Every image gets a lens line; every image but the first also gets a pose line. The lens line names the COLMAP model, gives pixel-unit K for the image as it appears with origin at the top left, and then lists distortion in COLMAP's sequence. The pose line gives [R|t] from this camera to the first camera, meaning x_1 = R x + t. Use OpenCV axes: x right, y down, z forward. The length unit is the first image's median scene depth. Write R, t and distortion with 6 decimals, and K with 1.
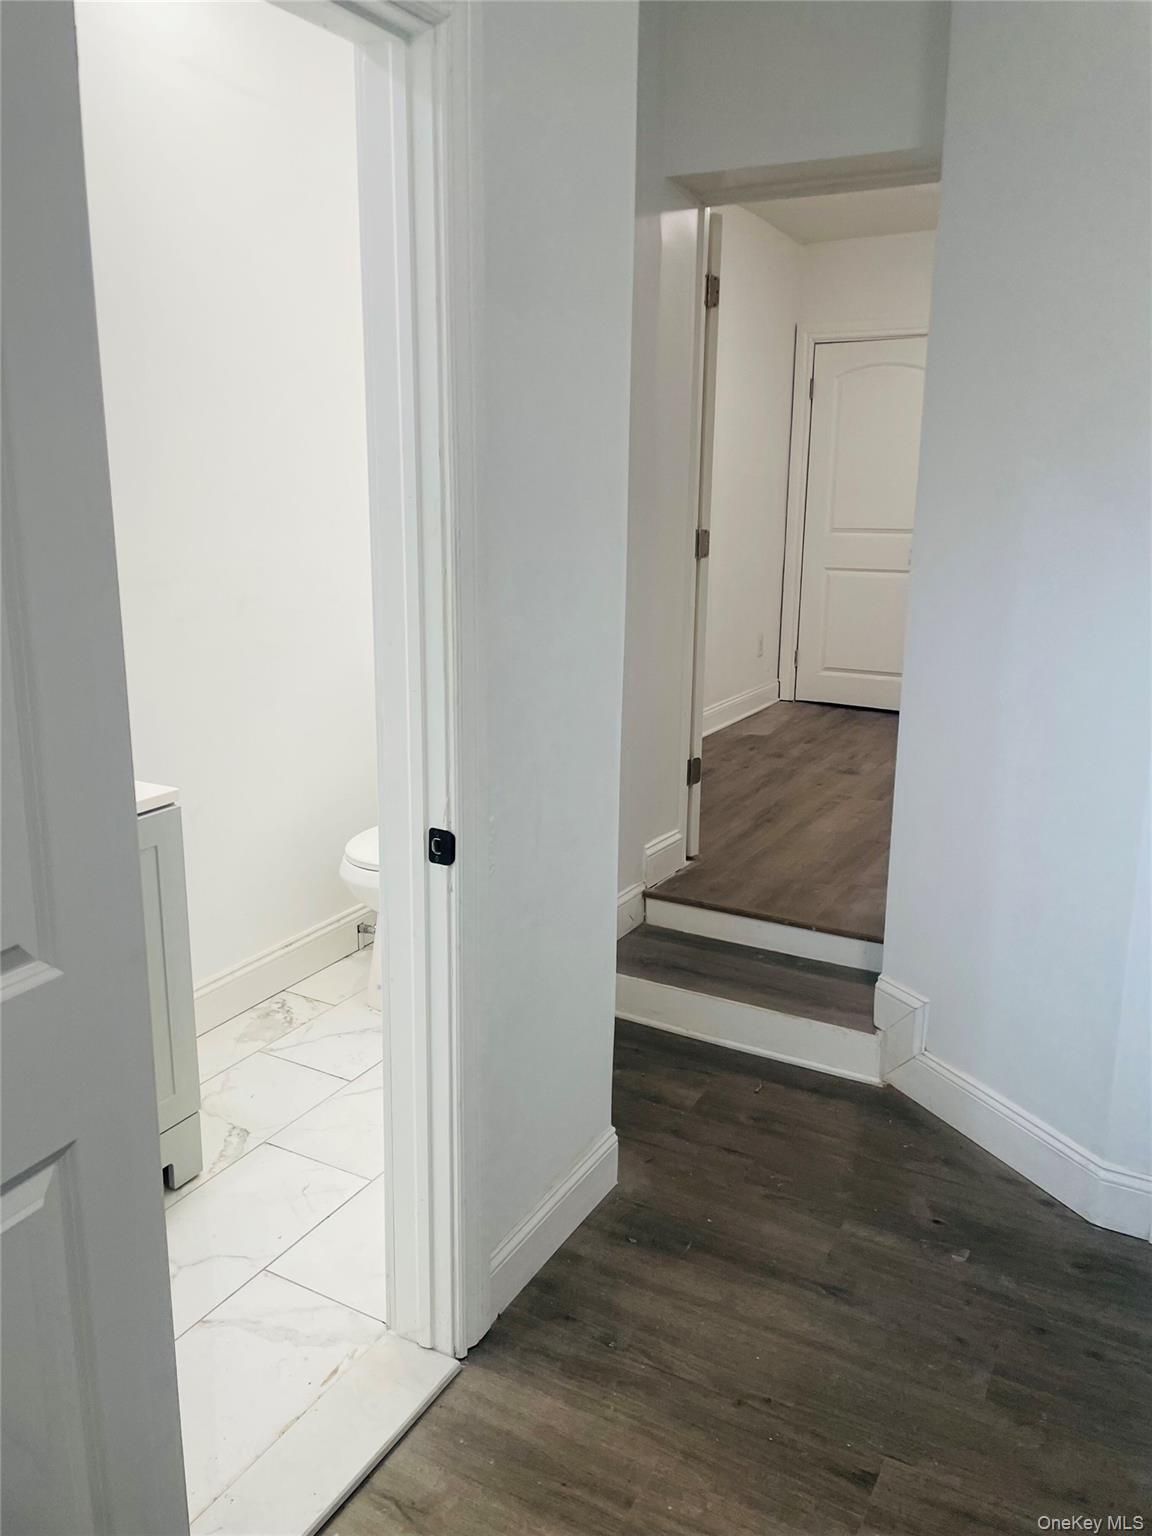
lens RADIAL K [[1143.5, 0, 577.8], [0, 1143.5, 767.9], [0, 0, 1]] dist [0.013612, -0.035987]
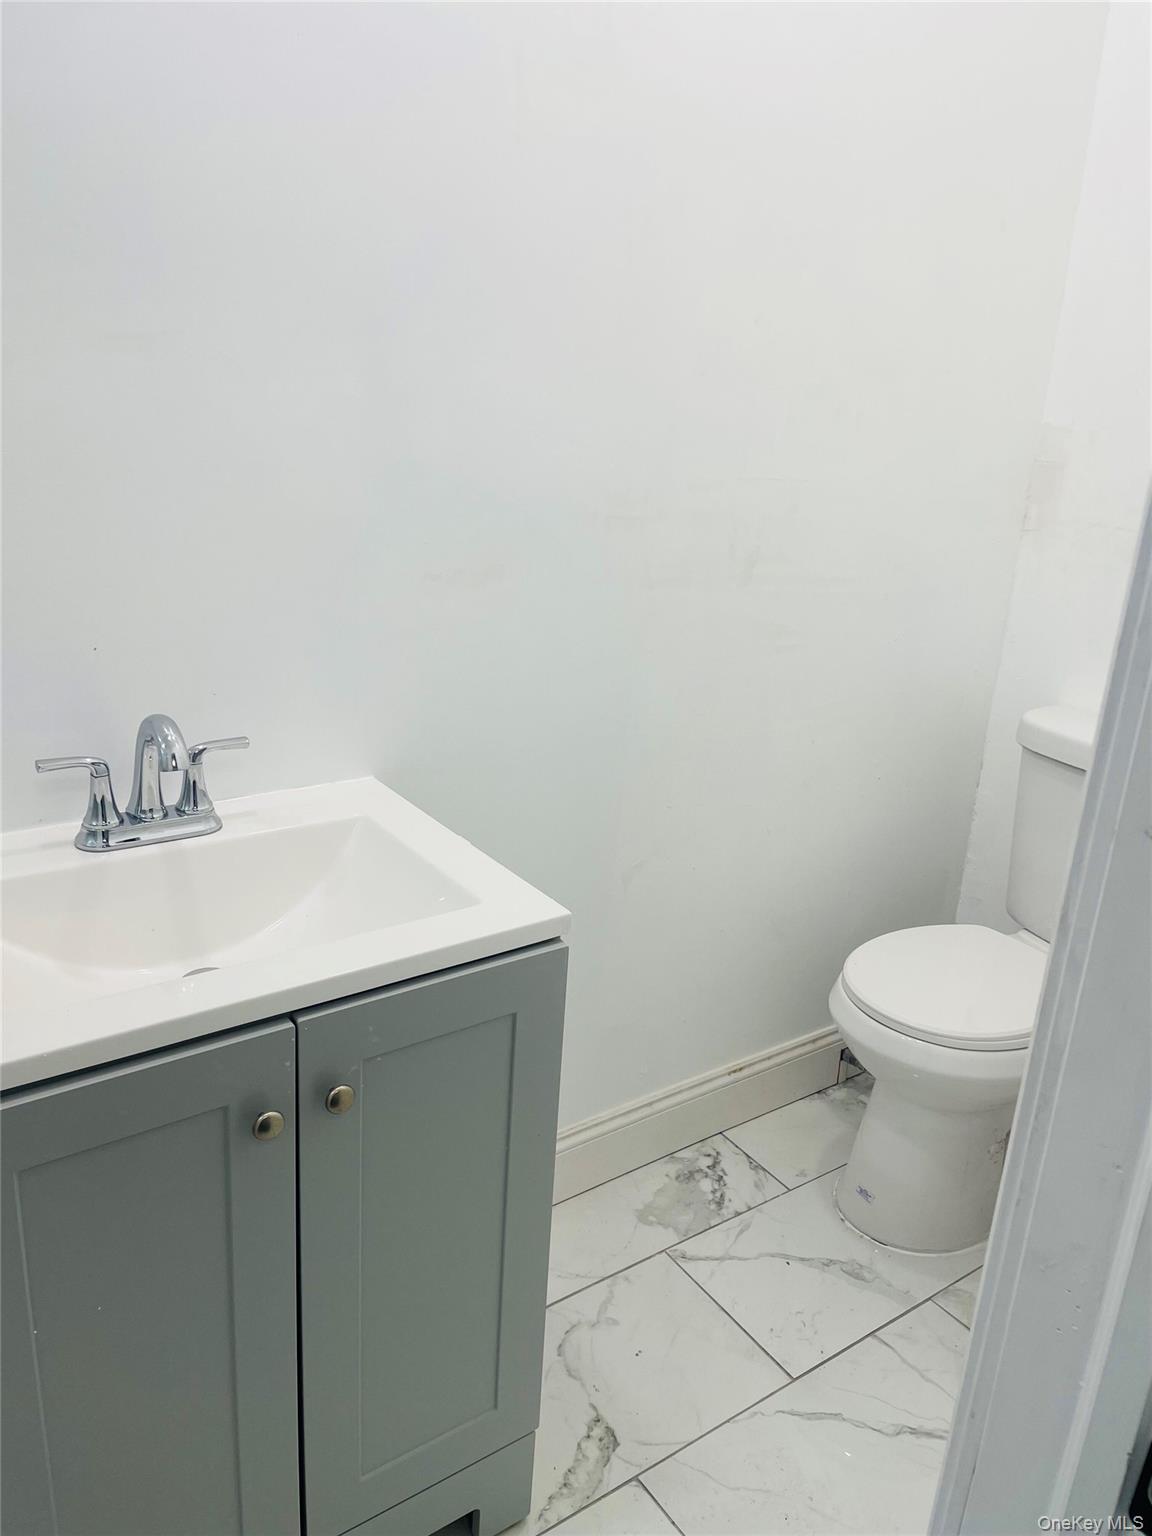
lens RADIAL K [[1143.5, 0, 574.9], [0, 1143.5, 766.2], [0, 0, 1]] dist [0.013612, -0.035987]
pose [[0.898432, 0.165704, -0.406646, -0.100789], [-0.146969, 0.986129, 0.077128, -0.068051], [0.413786, -0.009530, 0.910324, 0.370922]]
